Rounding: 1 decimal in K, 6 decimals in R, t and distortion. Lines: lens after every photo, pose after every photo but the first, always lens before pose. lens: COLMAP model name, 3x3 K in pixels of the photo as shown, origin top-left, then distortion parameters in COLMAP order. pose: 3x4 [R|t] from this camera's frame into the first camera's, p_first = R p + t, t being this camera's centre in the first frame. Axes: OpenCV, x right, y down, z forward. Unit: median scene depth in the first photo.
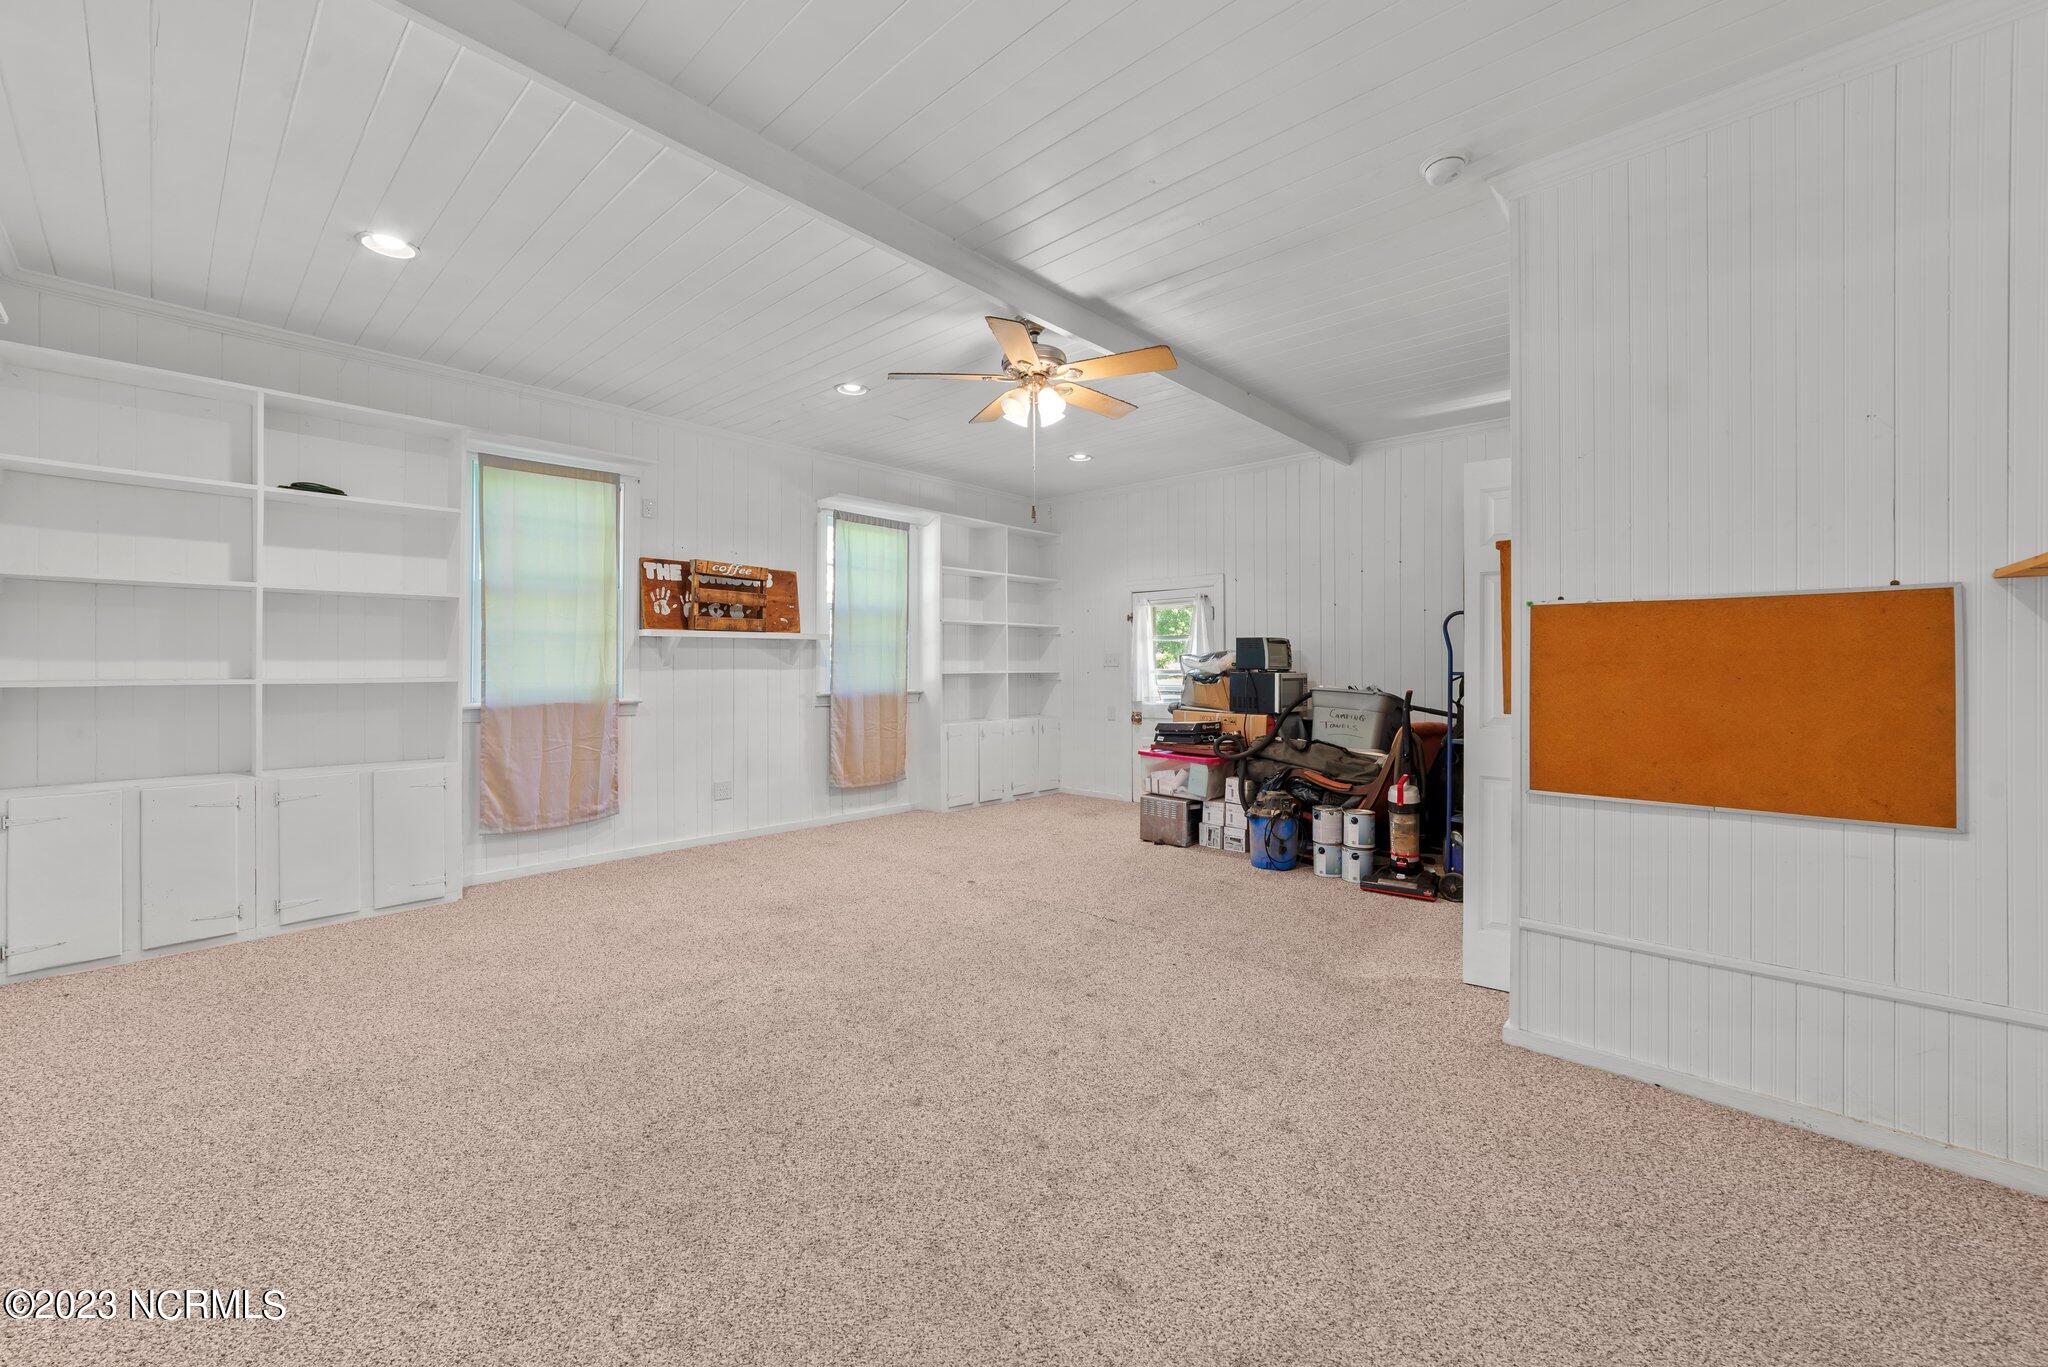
lens RADIAL K [[803.2, 0, 1024.0], [0, 803.2, 683.5], [0, 0, 1]] dist [0.000335, 0.000031]
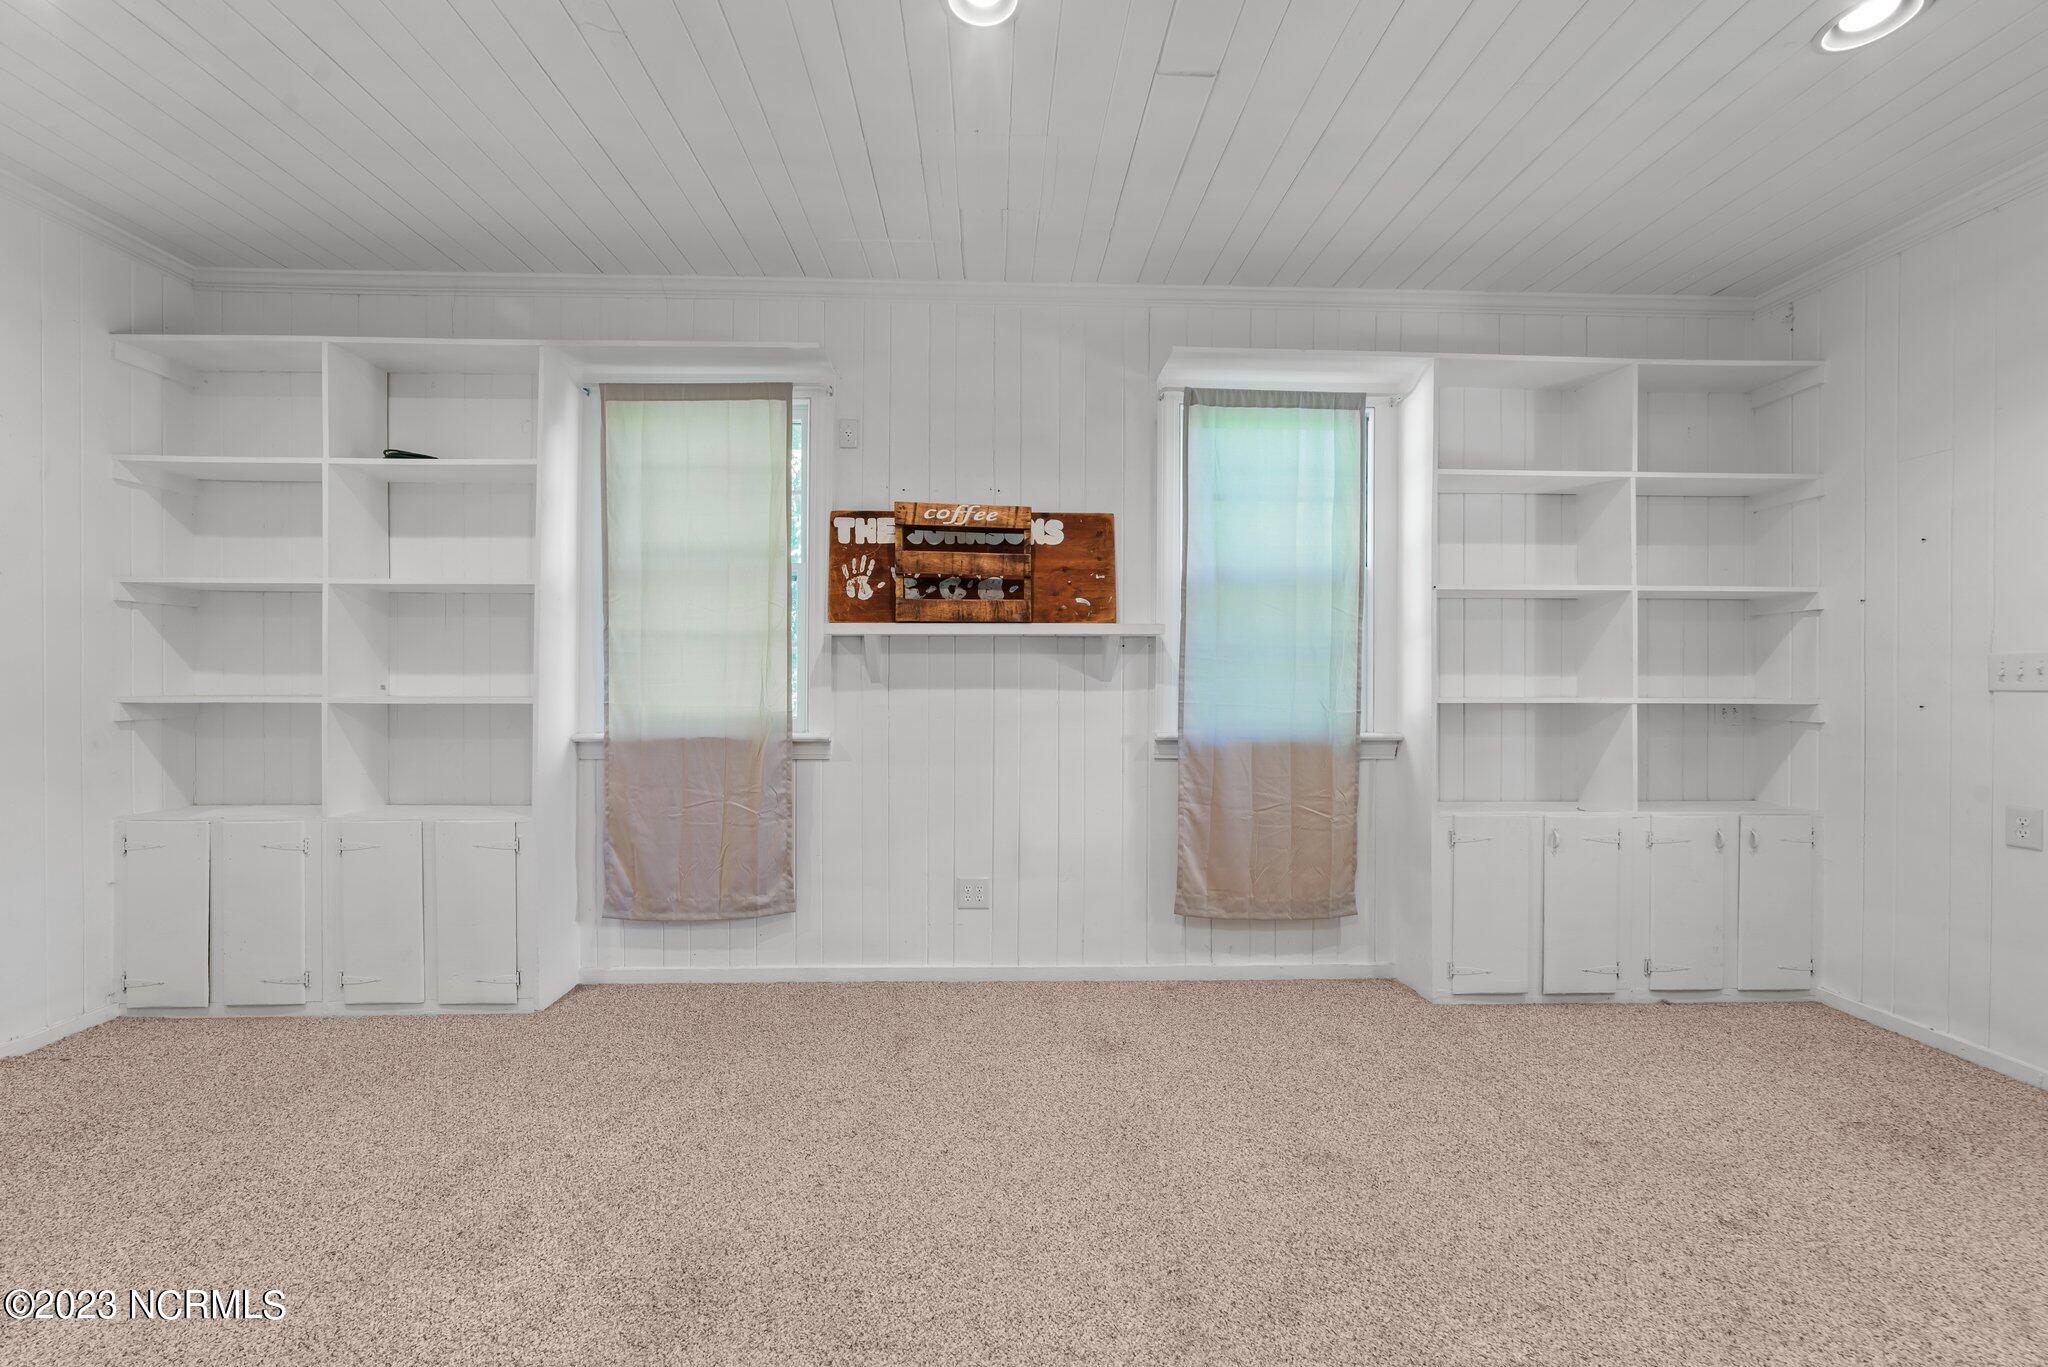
lens RADIAL K [[809.1, 0, 1024.0], [0, 809.1, 683.5], [0, 0, 1]] dist [-0.007223, 0.000220]
pose [[0.696441, 0.007216, -0.717578, 0.077972], [-0.020892, 0.999729, -0.010224, -0.016021], [0.717310, 0.022112, 0.696403, 0.604031]]
